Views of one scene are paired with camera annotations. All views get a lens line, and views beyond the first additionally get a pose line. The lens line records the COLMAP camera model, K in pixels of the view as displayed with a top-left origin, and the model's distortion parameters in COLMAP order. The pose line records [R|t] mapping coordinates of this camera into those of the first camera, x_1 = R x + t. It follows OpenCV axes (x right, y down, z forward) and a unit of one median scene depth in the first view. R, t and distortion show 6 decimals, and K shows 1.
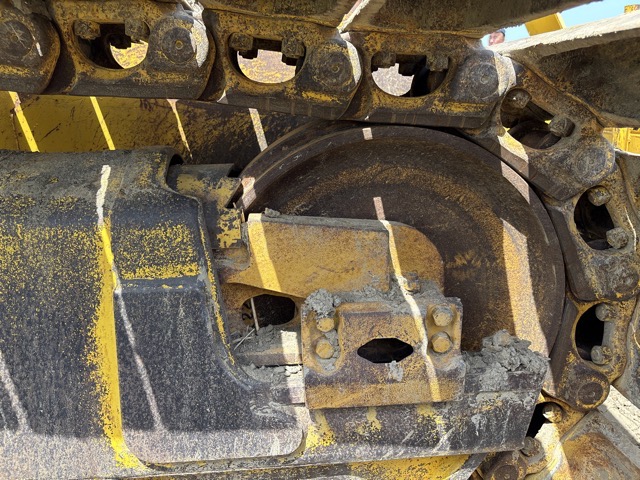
lens RADIAL K [[483.7, 0, 321.1], [0, 483.7, 241.5], [0, 0, 1]] dist [0.047491, -0.054838]
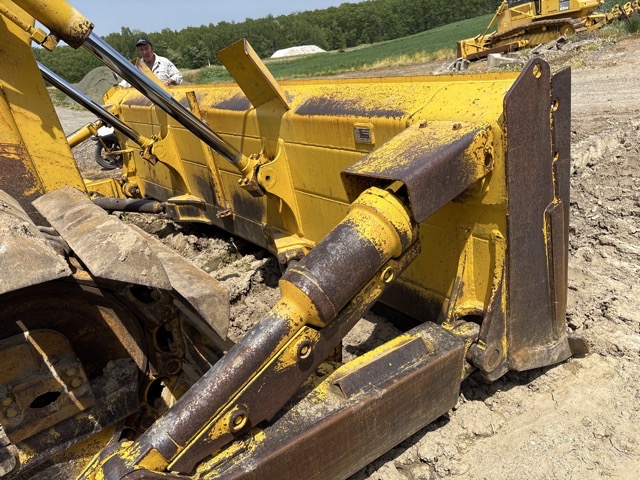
lens RADIAL K [[483.7, 0, 317.6], [0, 483.7, 239.8], [0, 0, 1]] dist [0.047491, -0.054838]
pose [[0.834636, -0.305134, 0.458559, 0.327565], [0.277354, 0.952105, 0.128730, -0.329183], [-0.475876, 0.019740, 0.879291, -1.236536]]
